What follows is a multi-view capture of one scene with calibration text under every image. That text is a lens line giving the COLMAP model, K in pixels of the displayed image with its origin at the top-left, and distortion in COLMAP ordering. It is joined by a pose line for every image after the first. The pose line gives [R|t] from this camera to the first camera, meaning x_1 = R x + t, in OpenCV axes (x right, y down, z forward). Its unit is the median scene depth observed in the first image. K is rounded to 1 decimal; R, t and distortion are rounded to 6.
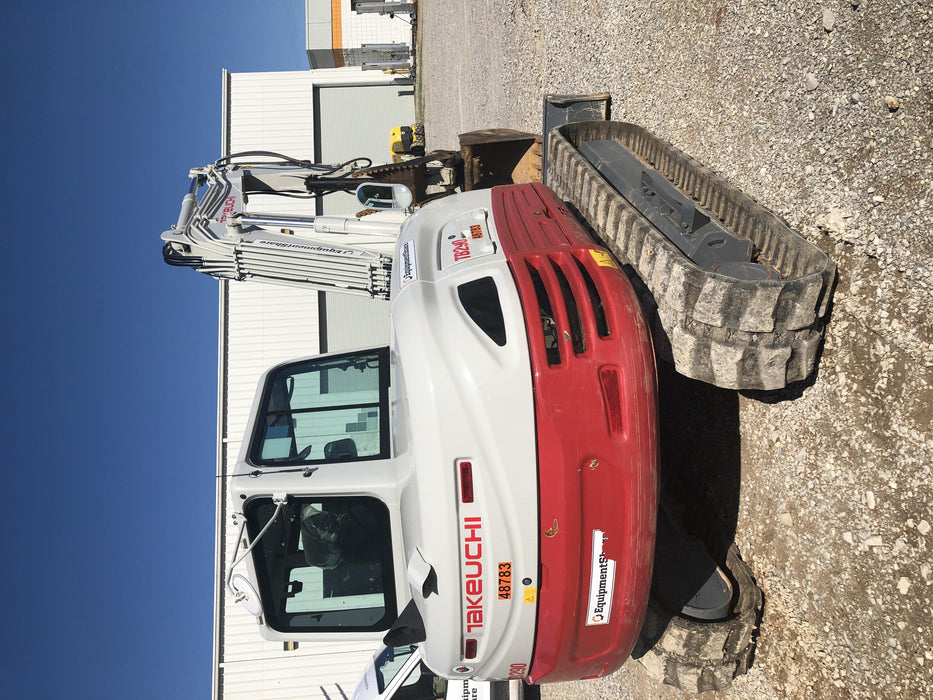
lens RADIAL K [[745.0, 0, 466.5], [0, 745.0, 350.0], [0, 0, 1]] dist [0.064373, -0.004867]
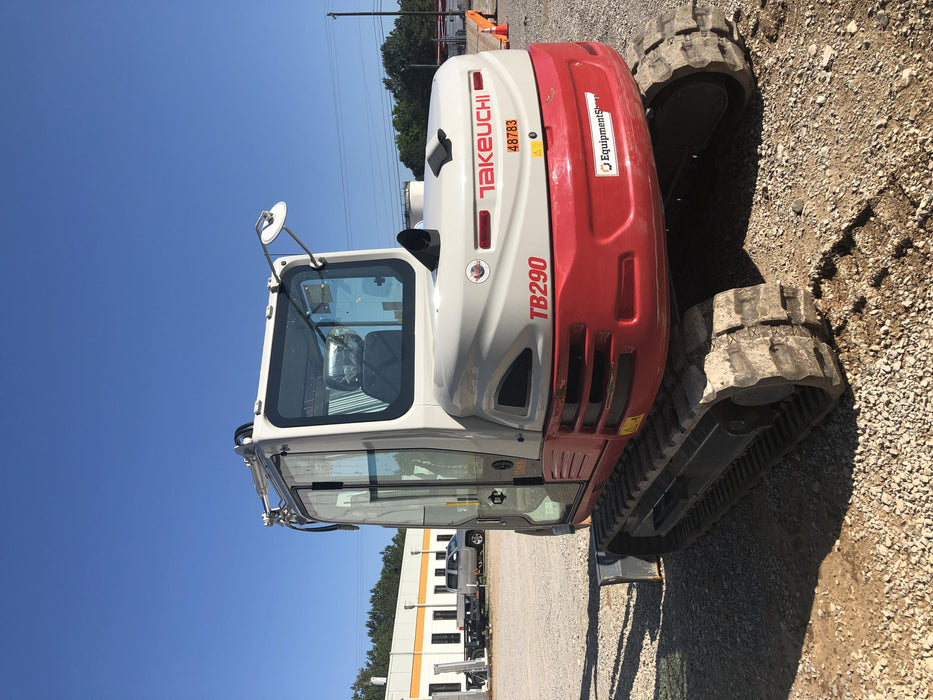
lens RADIAL K [[745.0, 0, 466.5], [0, 745.0, 350.0], [0, 0, 1]] dist [0.064373, -0.004867]
pose [[0.994873, -0.053902, -0.085576, 0.060864], [-0.042430, 0.545629, -0.836952, 1.396397], [0.091806, 0.836292, 0.540544, 0.656871]]
